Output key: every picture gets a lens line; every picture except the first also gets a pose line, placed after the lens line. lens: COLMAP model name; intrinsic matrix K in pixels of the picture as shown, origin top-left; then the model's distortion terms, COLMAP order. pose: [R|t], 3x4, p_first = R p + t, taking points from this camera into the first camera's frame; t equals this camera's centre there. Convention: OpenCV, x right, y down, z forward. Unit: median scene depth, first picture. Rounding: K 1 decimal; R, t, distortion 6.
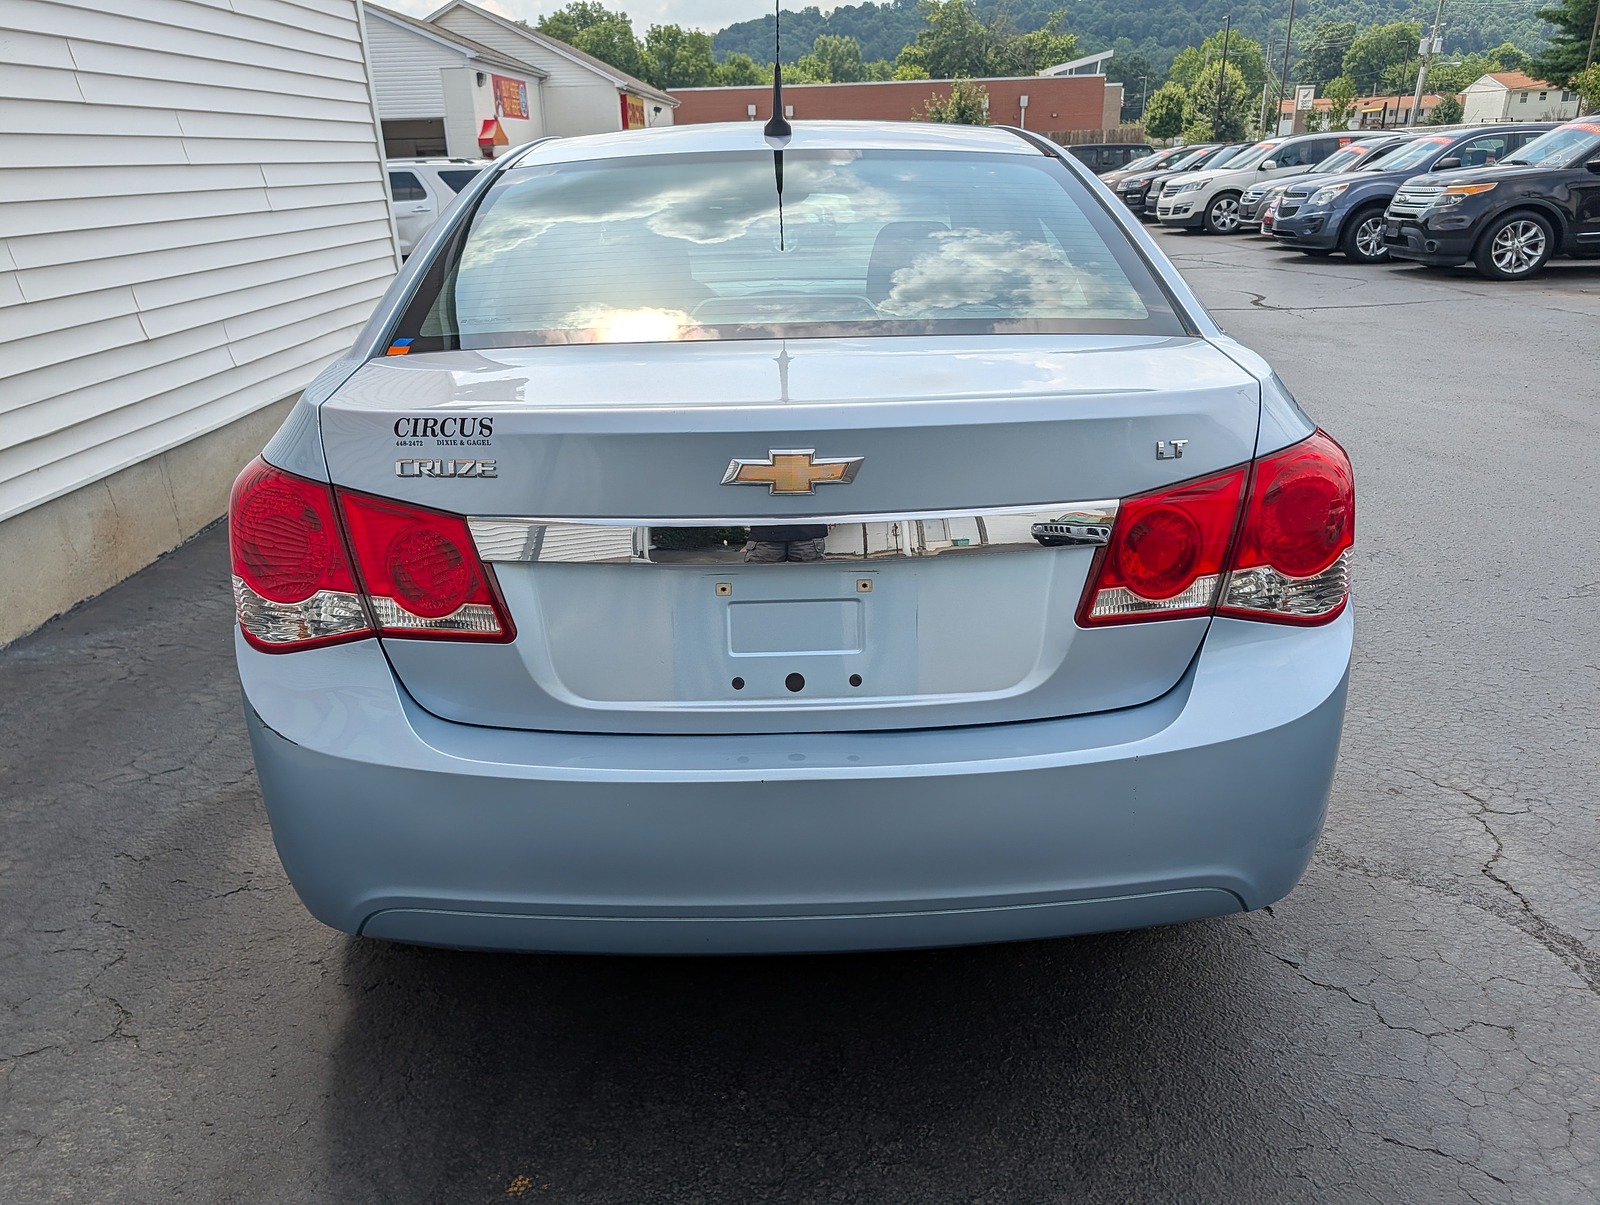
lens RADIAL K [[1194.1, 0, 759.7], [0, 1194.1, 608.5], [0, 0, 1]] dist [0.026595, -0.017136]
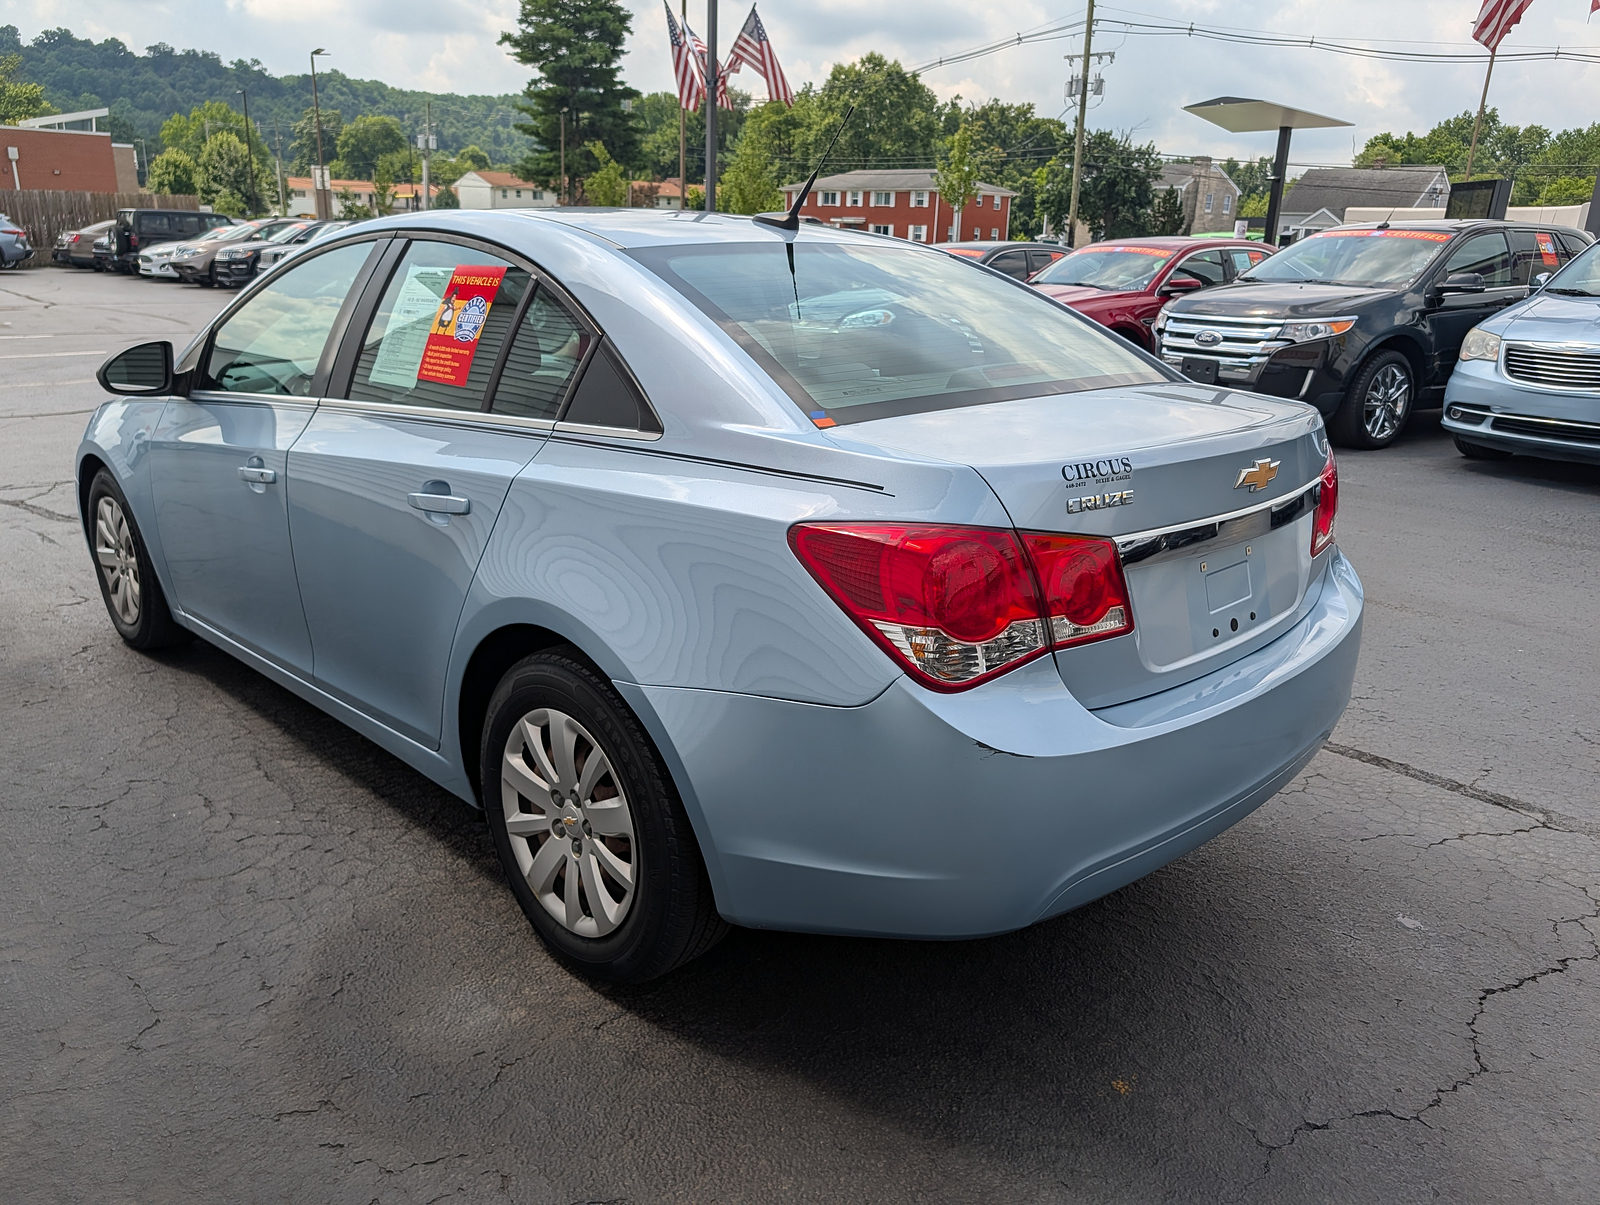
lens RADIAL K [[1194.1, 0, 795.7], [0, 1194.1, 608.6], [0, 0, 1]] dist [0.026595, -0.017136]
pose [[0.710181, -0.165872, 0.684200, -0.166954], [0.202906, 0.978834, 0.026690, -0.012919], [-0.674146, 0.119873, 0.728806, 0.038609]]
